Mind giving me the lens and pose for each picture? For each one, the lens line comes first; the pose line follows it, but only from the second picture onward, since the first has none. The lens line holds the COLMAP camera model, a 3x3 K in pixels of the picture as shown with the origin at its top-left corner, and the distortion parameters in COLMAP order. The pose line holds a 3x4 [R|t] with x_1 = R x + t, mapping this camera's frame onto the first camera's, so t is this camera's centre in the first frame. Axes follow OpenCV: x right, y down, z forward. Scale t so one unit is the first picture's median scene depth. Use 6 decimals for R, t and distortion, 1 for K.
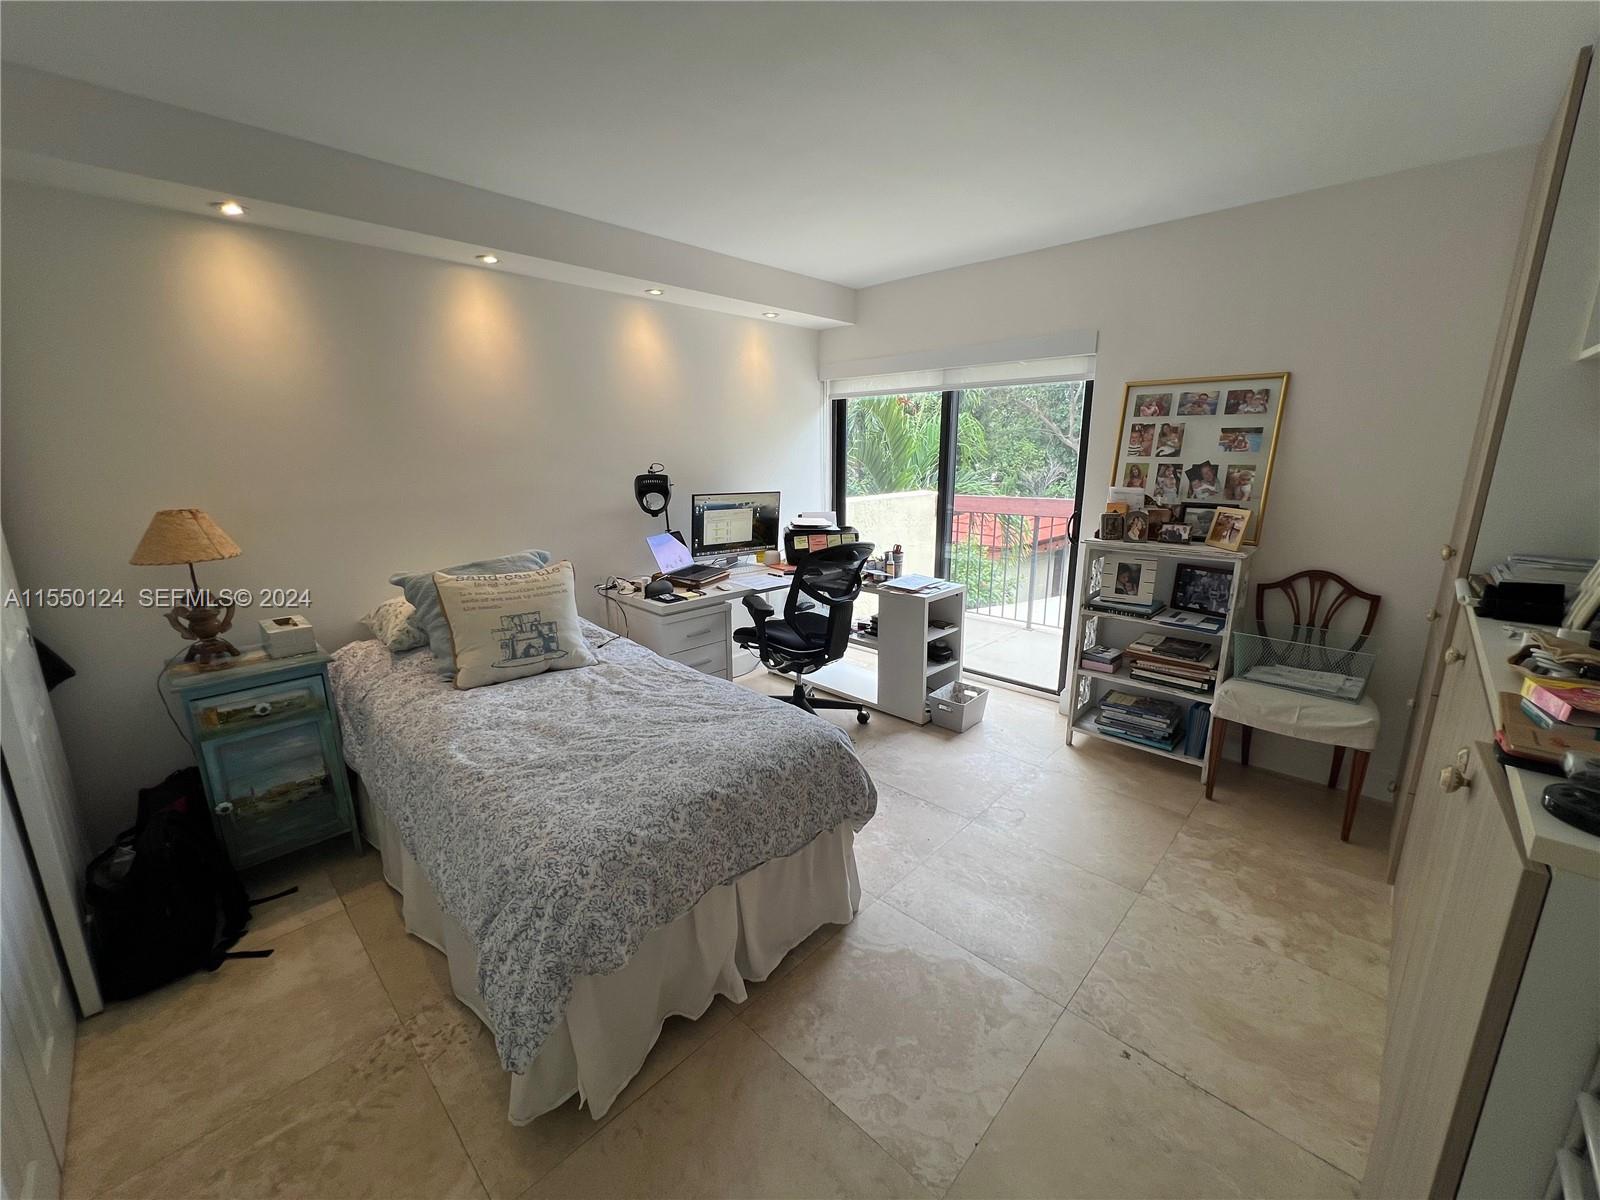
lens RADIAL K [[637.4, 0, 793.7], [0, 637.4, 597.3], [0, 0, 1]] dist [0.002703, -0.000186]
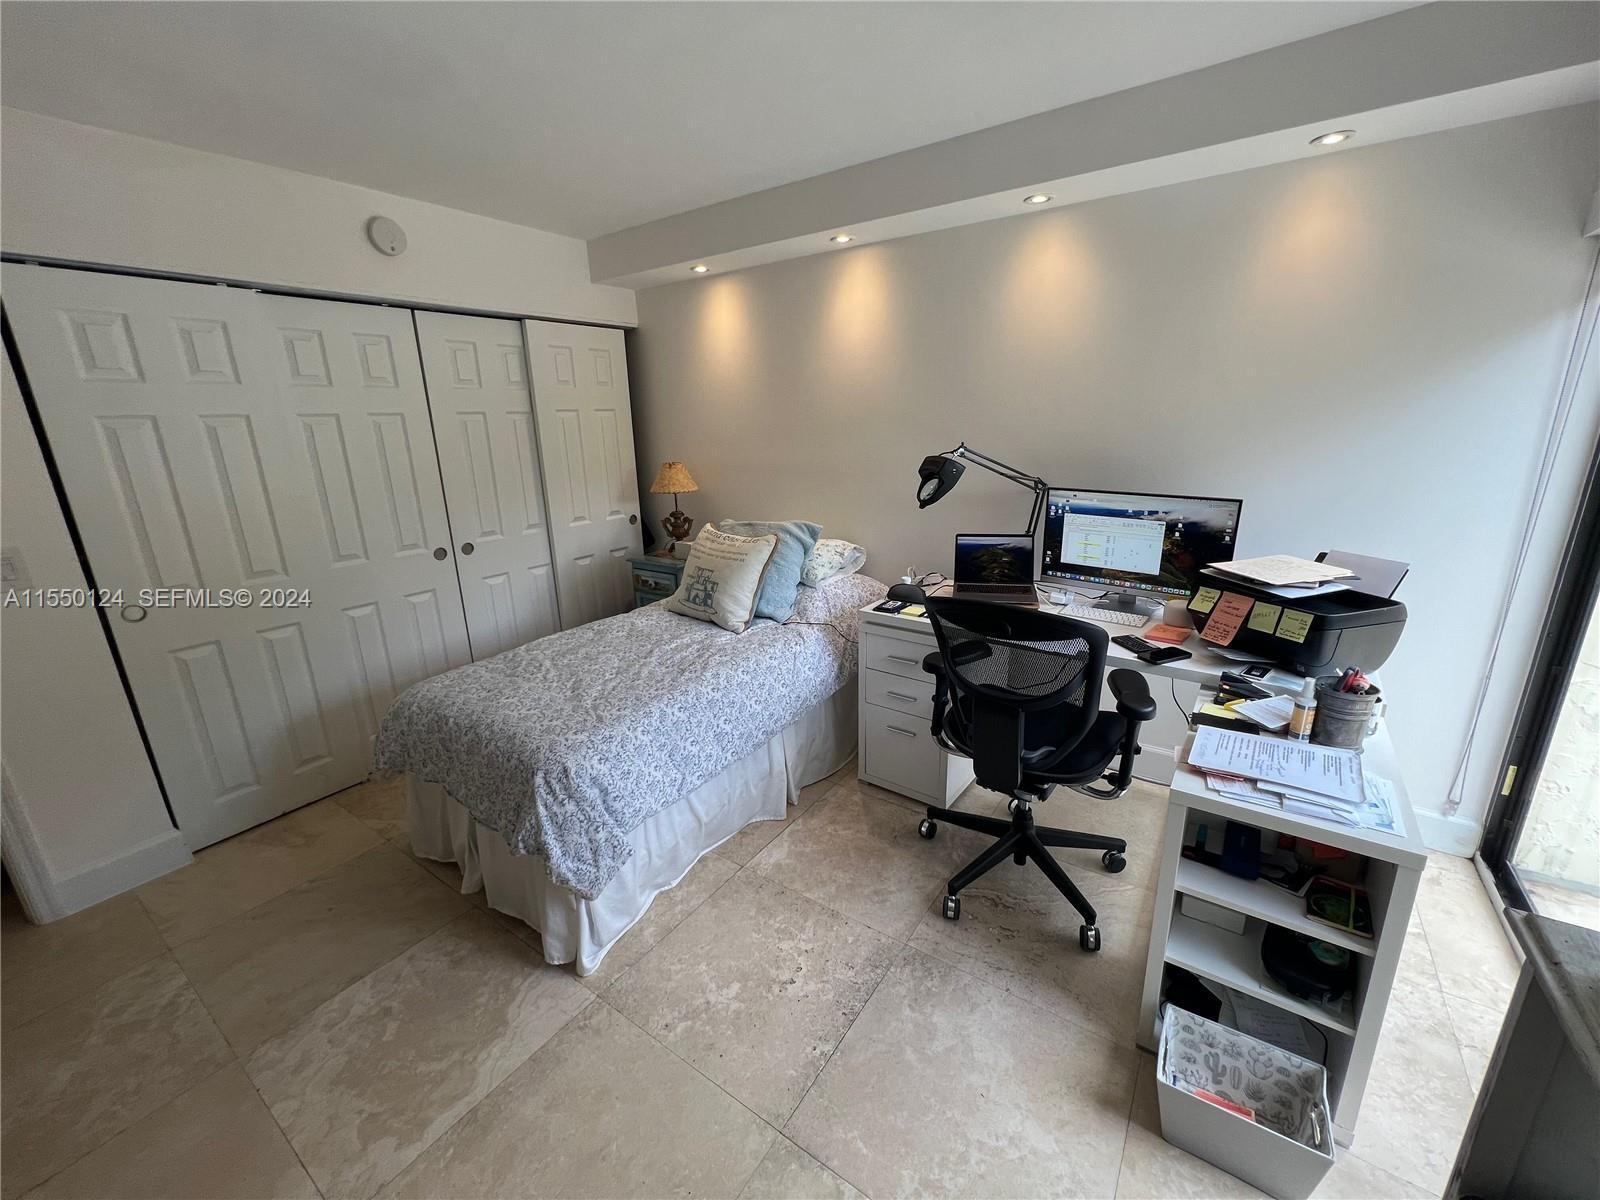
lens RADIAL K [[637.4, 0, 796.0], [0, 637.4, 594.7], [0, 0, 1]] dist [0.002703, -0.000186]
pose [[0.155221, 0.267553, -0.950959, 0.746397], [-0.195695, 0.951877, 0.235869, -0.241467], [0.968303, 0.149486, 0.200110, 0.922516]]
